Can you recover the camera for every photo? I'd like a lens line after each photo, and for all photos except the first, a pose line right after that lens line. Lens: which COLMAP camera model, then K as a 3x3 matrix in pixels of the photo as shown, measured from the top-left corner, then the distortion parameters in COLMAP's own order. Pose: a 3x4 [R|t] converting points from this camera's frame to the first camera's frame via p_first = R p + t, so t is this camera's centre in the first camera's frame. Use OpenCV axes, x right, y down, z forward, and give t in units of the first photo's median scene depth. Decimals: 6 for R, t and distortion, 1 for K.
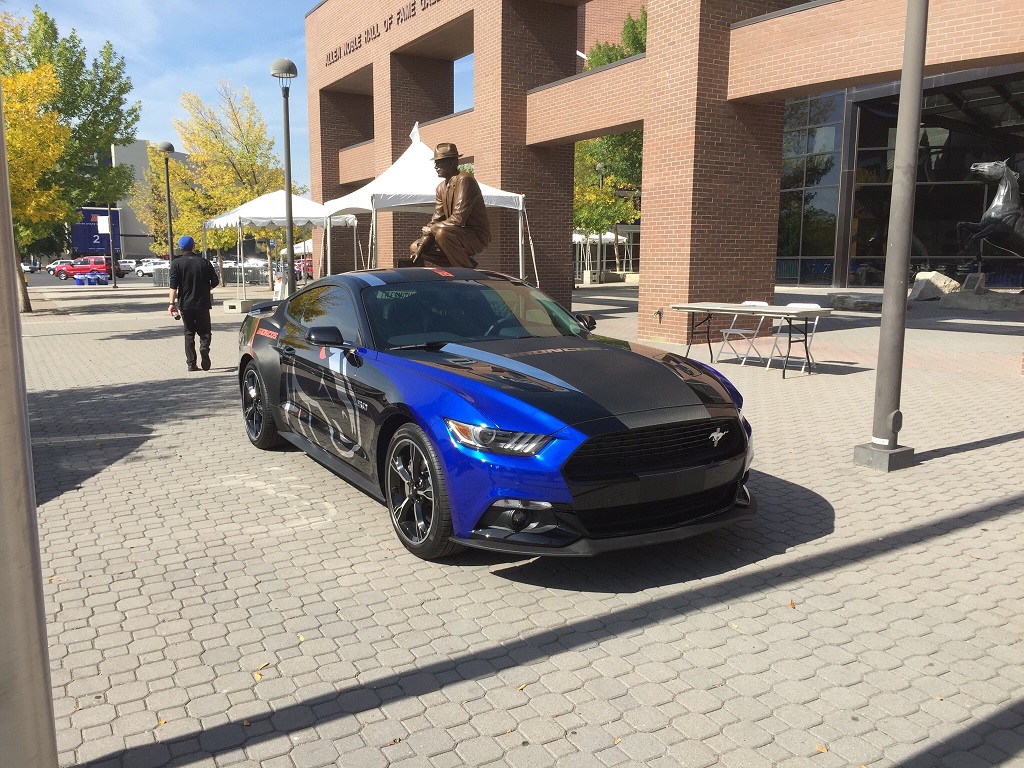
lens RADIAL K [[854.3, 0, 515.3], [0, 854.3, 385.9], [0, 0, 1]] dist [0.048468, -0.032347]
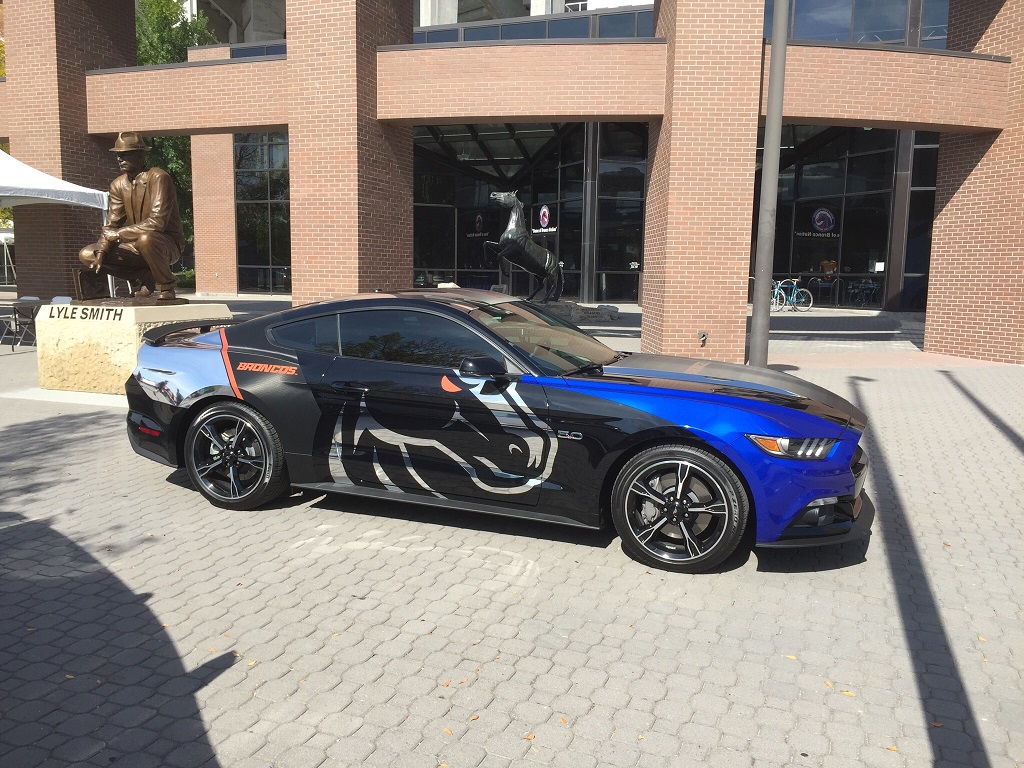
lens RADIAL K [[854.3, 0, 511.4], [0, 854.3, 384.5], [0, 0, 1]] dist [0.048468, -0.032347]
pose [[0.788586, -0.071967, 0.610699, -0.311321], [0.077225, 0.996856, 0.017754, -0.021564], [-0.610056, 0.033160, 0.791664, 0.103441]]
